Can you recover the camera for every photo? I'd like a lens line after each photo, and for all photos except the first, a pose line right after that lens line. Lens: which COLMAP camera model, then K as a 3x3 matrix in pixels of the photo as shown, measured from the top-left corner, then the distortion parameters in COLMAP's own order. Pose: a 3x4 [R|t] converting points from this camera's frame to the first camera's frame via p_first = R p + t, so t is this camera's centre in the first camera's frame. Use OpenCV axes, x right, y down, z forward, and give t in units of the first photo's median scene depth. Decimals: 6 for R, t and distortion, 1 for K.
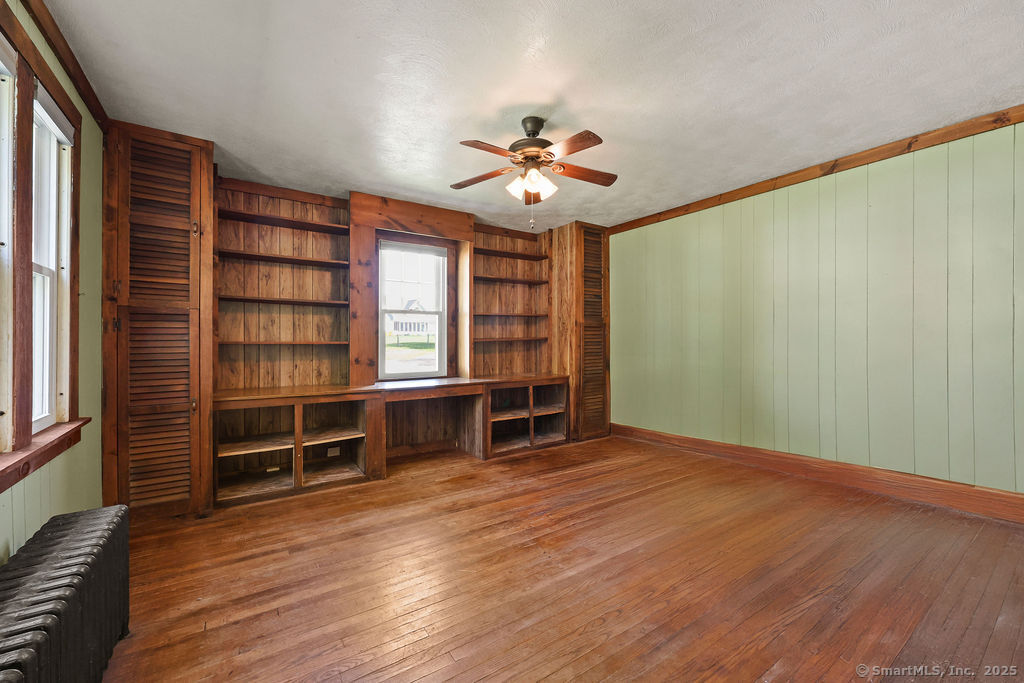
lens RADIAL K [[419.4, 0, 512.0], [0, 419.4, 341.5], [0, 0, 1]] dist [-0.001921, -0.000241]
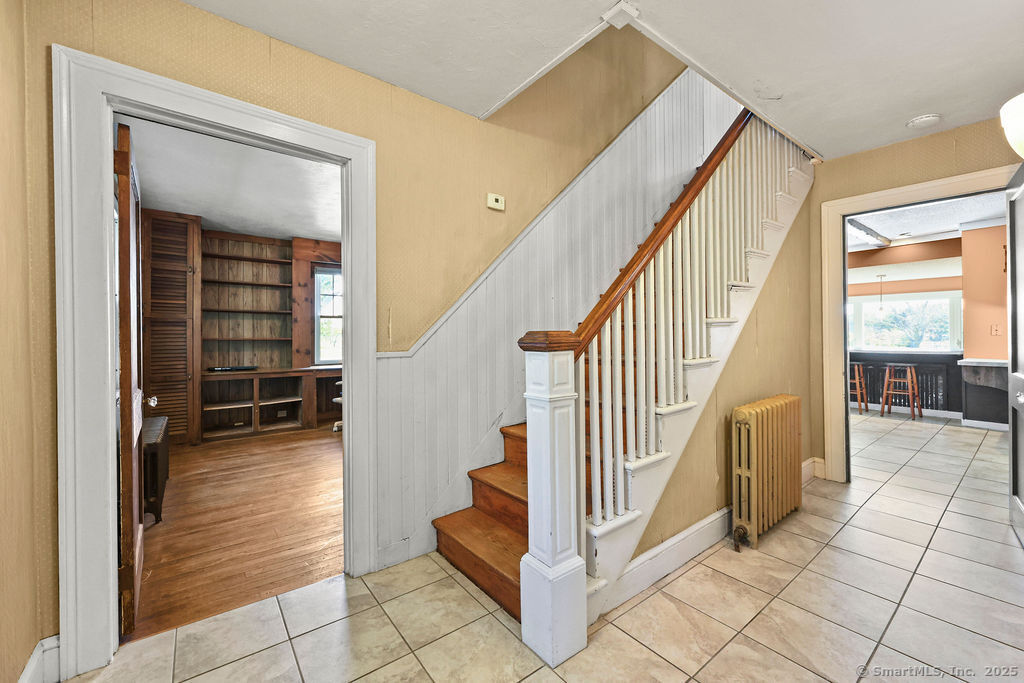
lens RADIAL K [[415.7, 0, 509.6], [0, 415.7, 333.9], [0, 0, 1]] dist [0.000955, 0.000069]
pose [[0.997788, -0.005759, 0.066220, 0.295278], [0.006307, 0.999948, -0.008066, 0.002831], [-0.066170, 0.008466, 0.997772, -0.543964]]
